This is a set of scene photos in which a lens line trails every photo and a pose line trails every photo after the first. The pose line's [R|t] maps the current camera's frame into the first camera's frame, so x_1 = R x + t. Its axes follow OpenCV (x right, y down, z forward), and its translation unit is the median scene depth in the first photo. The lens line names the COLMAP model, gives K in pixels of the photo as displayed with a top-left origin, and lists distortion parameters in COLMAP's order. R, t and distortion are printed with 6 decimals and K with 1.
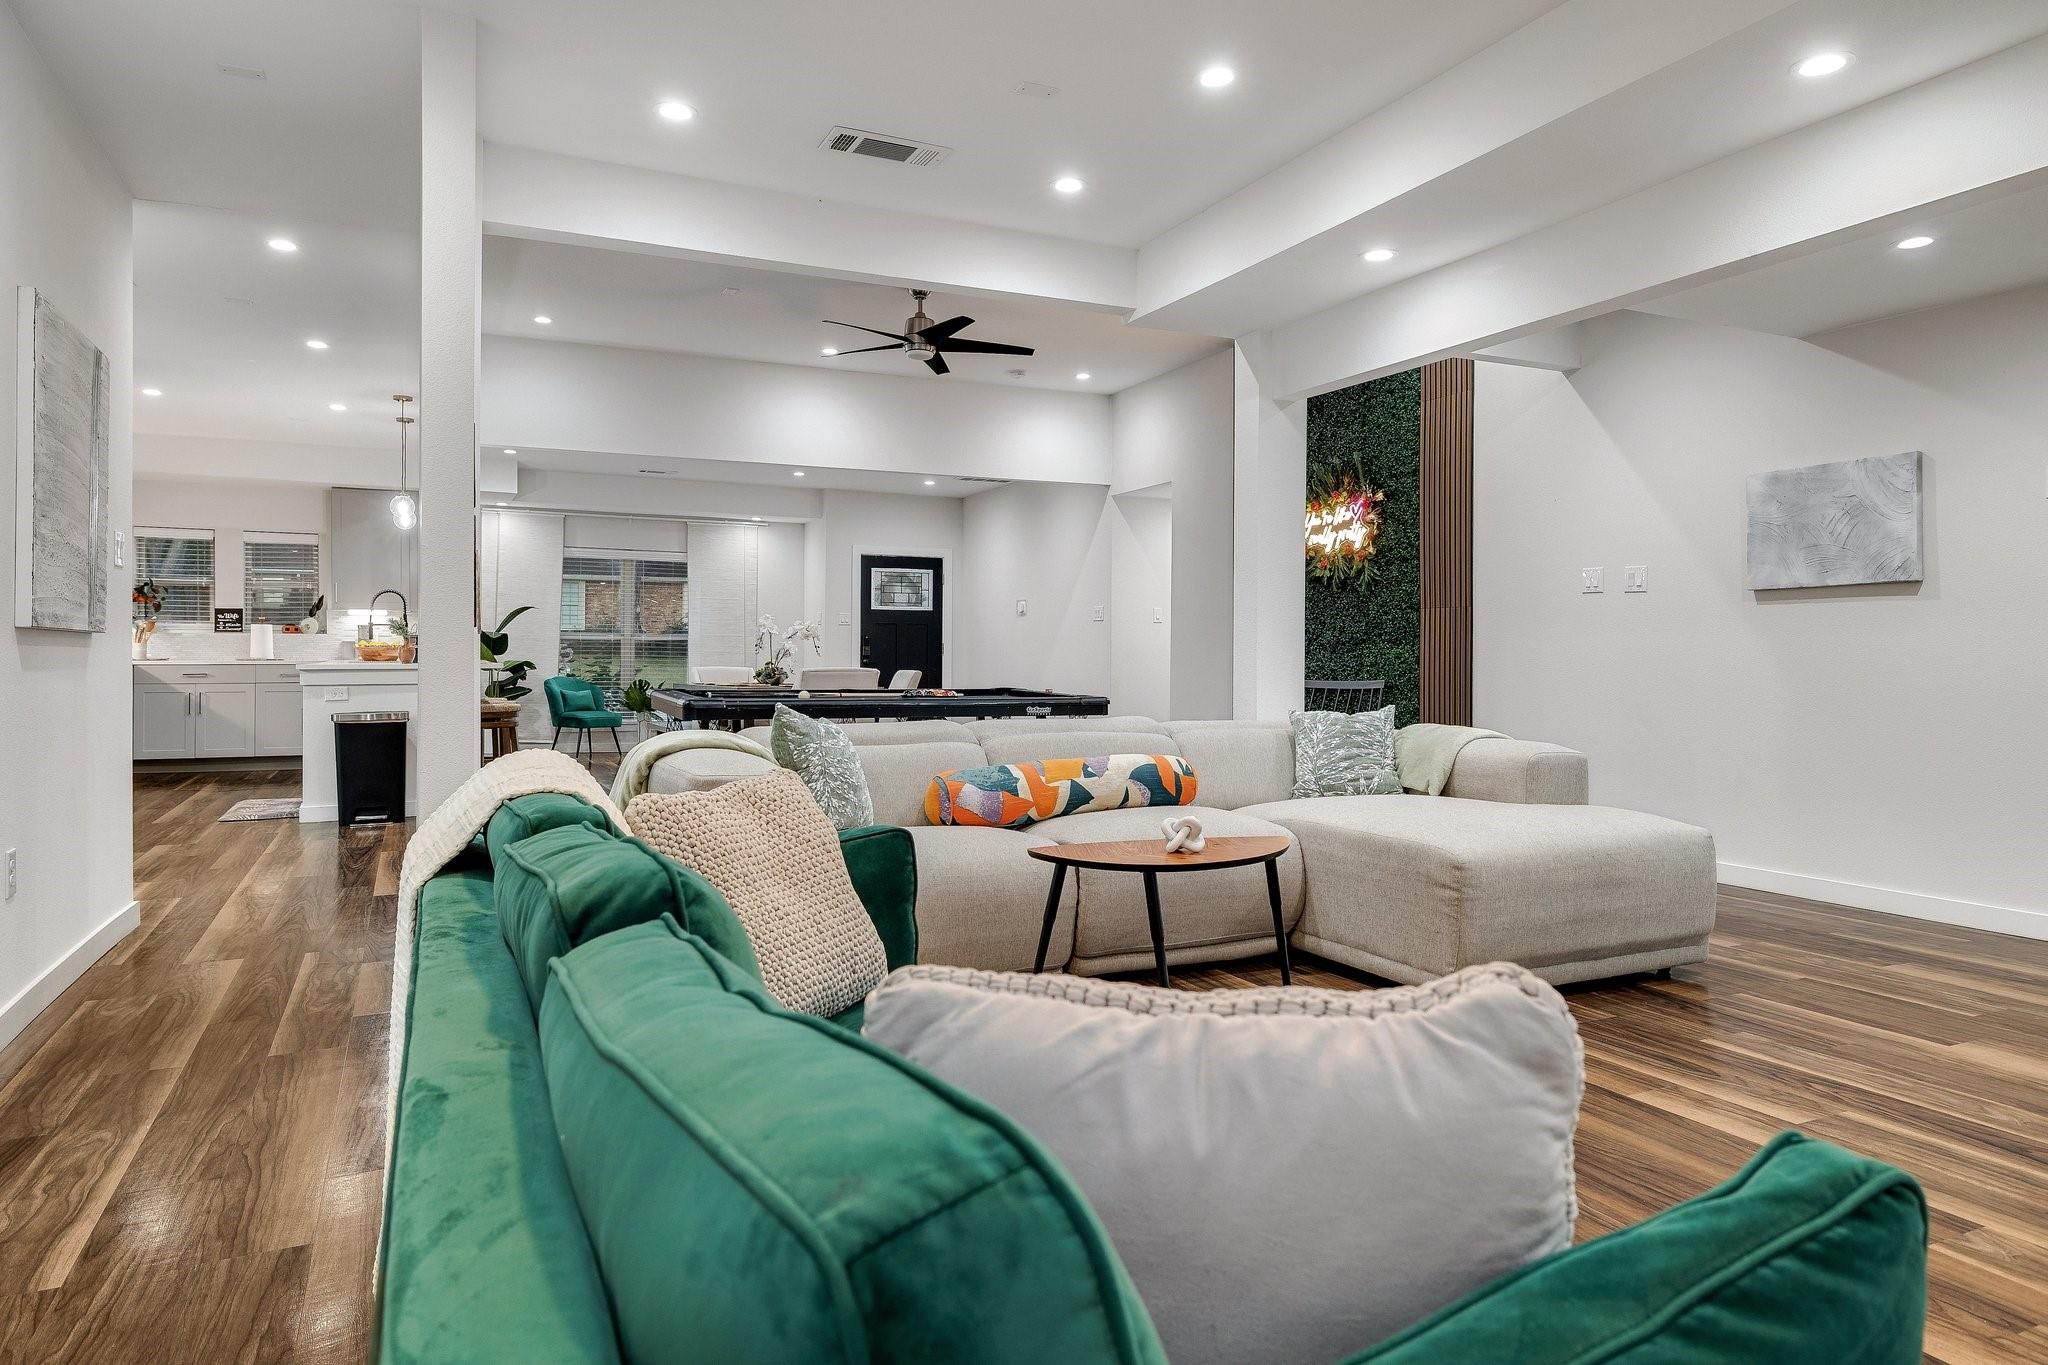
lens RADIAL K [[1246.7, 0, 1023.8], [0, 1246.7, 660.9], [0, 0, 1]] dist [-0.008284, -0.004621]
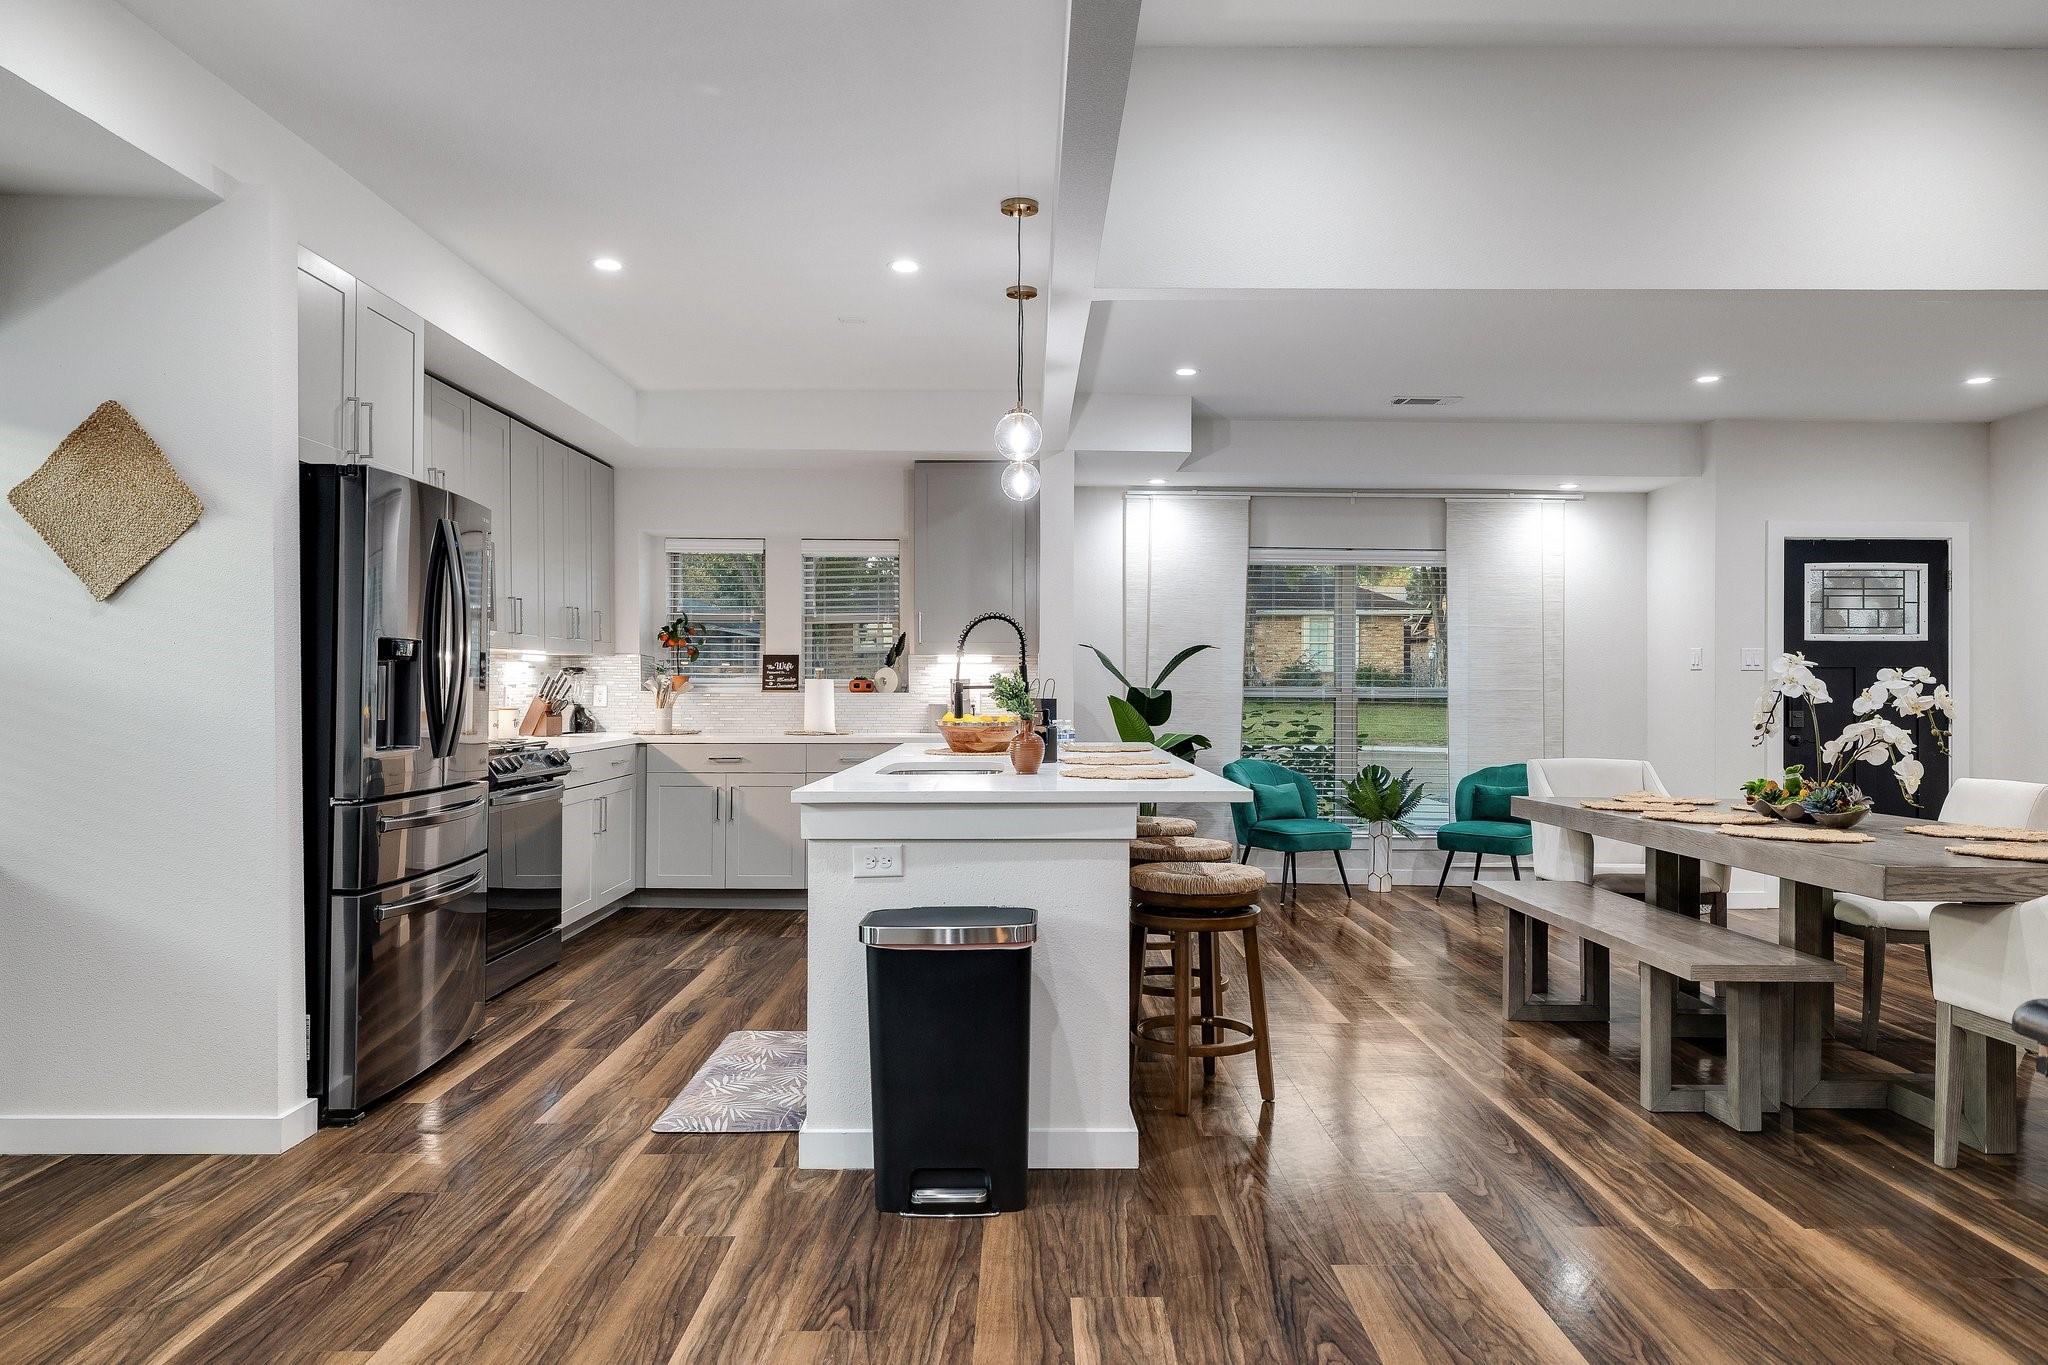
lens RADIAL K [[1309.1, 0, 1024.0], [0, 1309.1, 682.5], [0, 0, 1]] dist [-0.003372, 0.001807]
pose [[0.899360, -0.003268, -0.437197, -0.208469], [-0.002357, 0.999921, -0.012323, -0.018558], [0.437203, 0.012113, 0.899281, 0.411961]]
